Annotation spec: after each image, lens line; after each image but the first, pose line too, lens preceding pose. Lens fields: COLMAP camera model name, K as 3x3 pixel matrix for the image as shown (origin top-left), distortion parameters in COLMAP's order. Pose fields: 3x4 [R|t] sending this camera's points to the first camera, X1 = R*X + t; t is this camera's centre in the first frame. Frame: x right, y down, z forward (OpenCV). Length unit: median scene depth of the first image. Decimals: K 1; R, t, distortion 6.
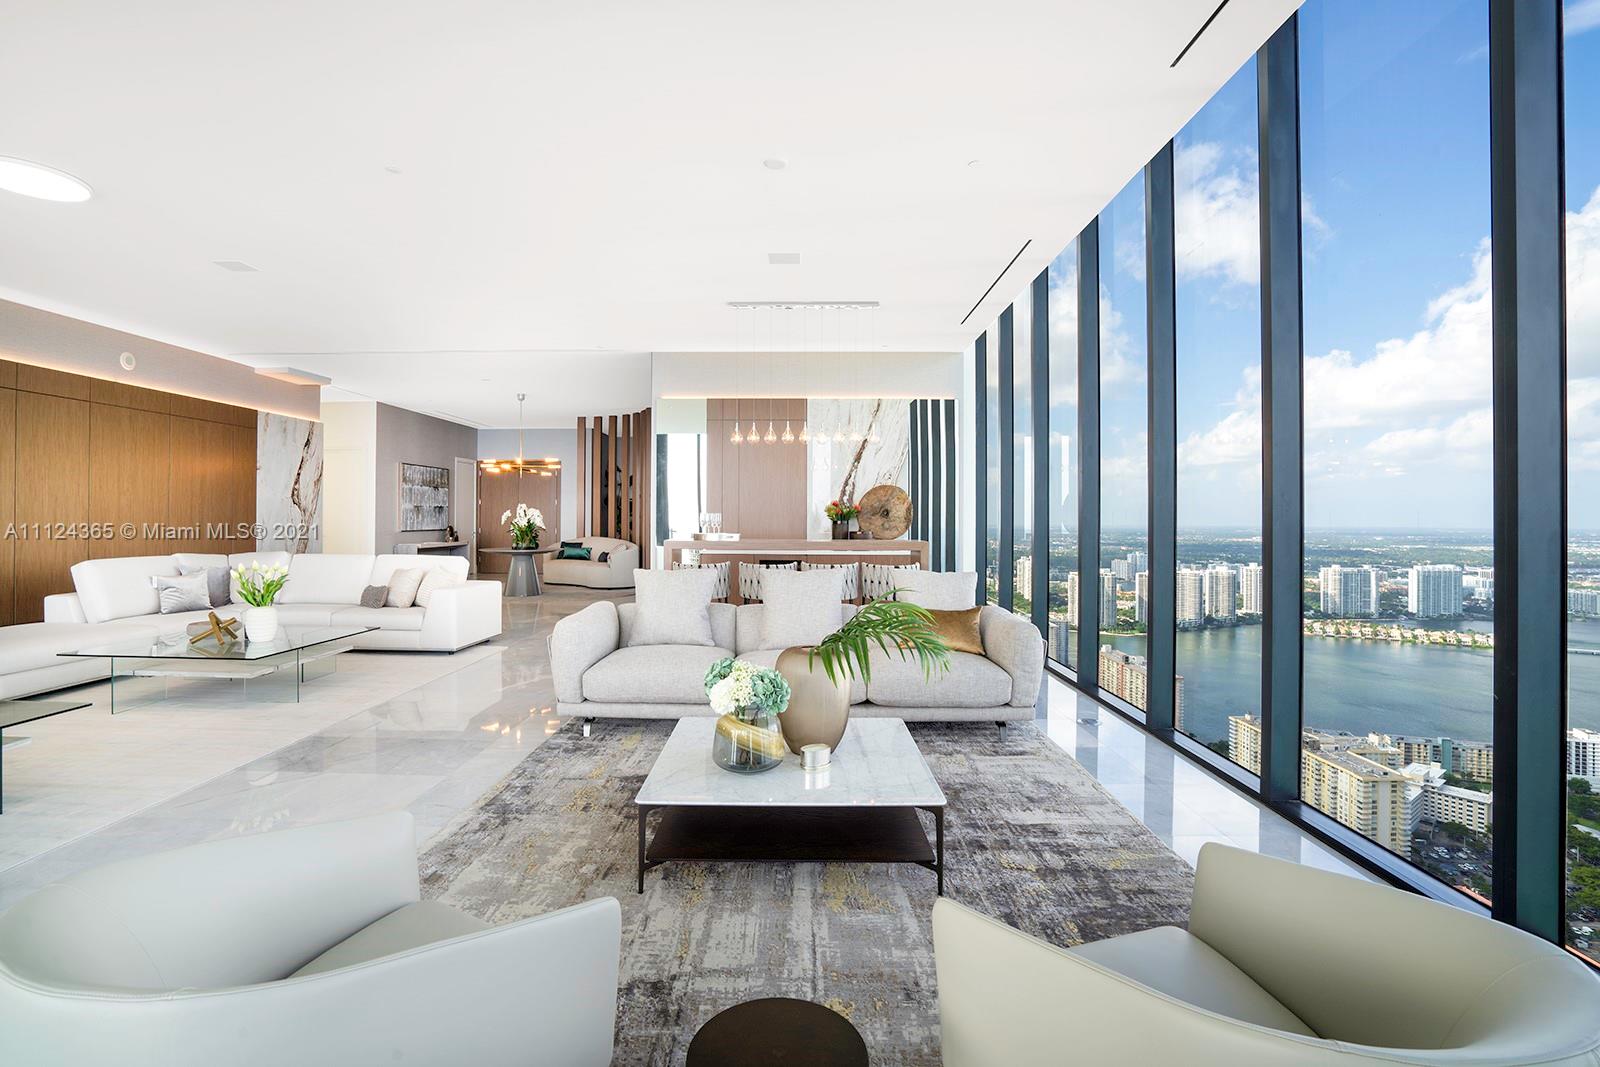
lens RADIAL K [[726.3, 0, 797.7], [0, 726.3, 516.0], [0, 0, 1]] dist [-0.077724, 0.045932]
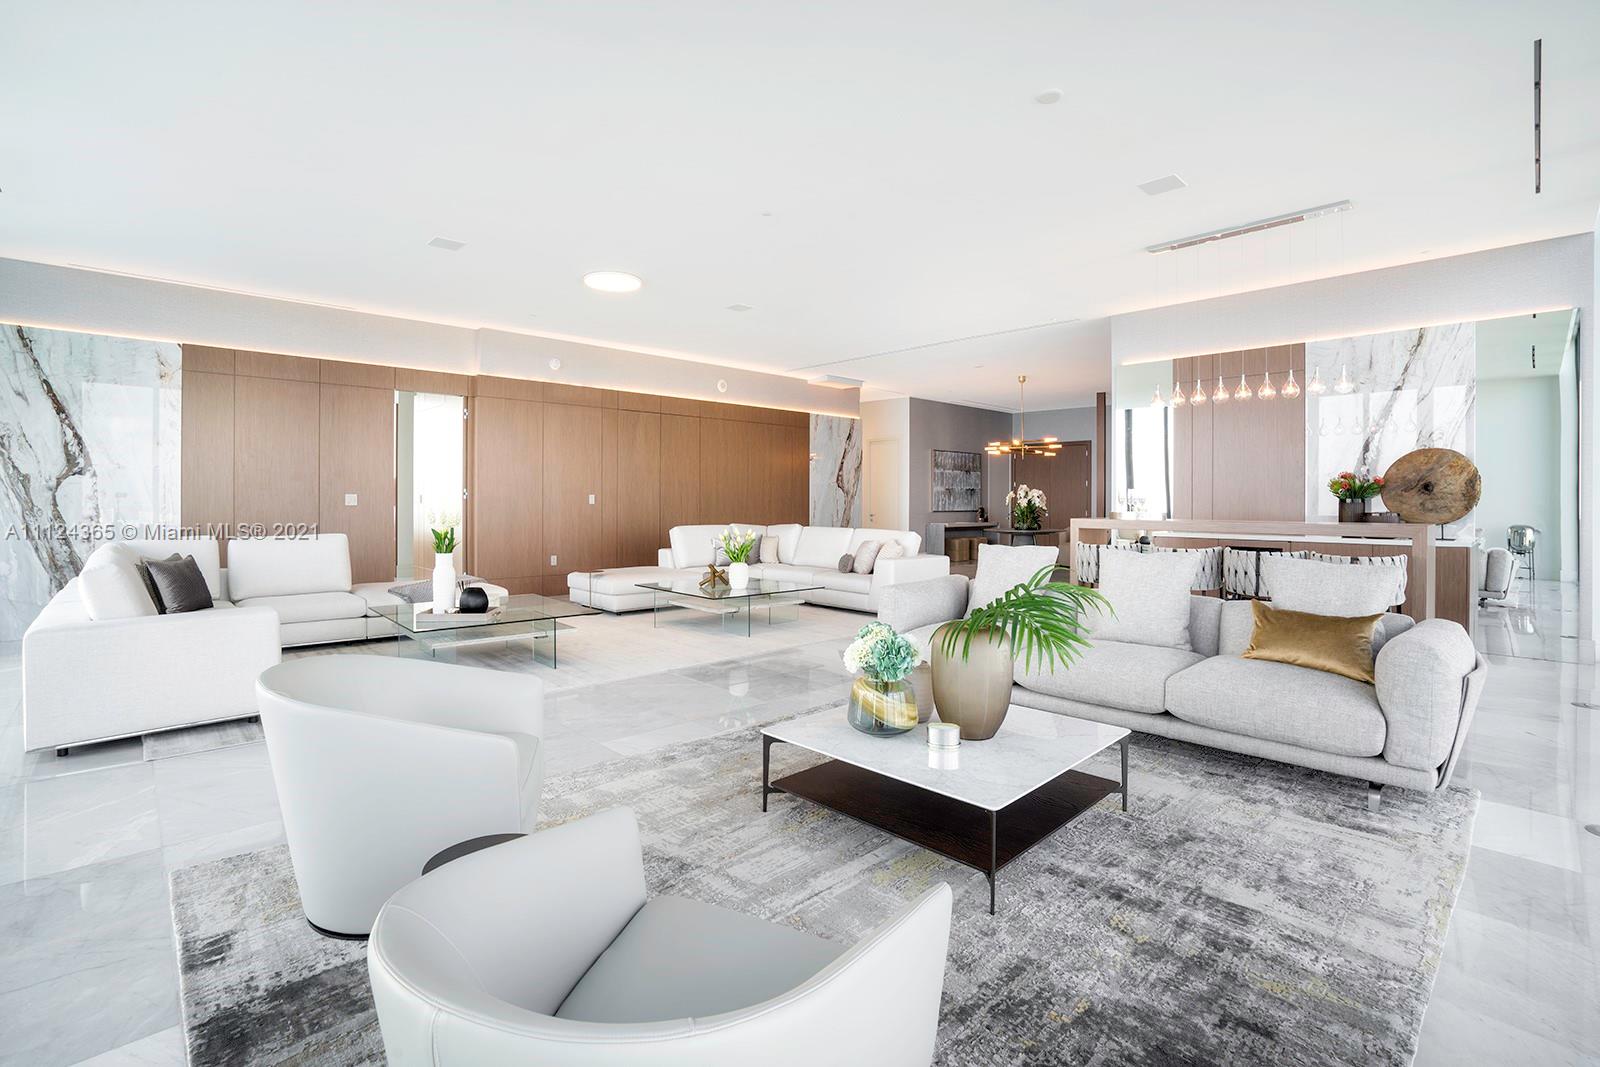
lens RADIAL K [[740.2, 0, 800.5], [0, 740.2, 500.6], [0, 0, 1]] dist [-0.001409, 0.000219]
pose [[0.719856, -0.001249, -0.694122, 0.179380], [0.001830, 0.999998, 0.000098, 0.007430], [0.694121, -0.001341, 0.719857, 0.051394]]
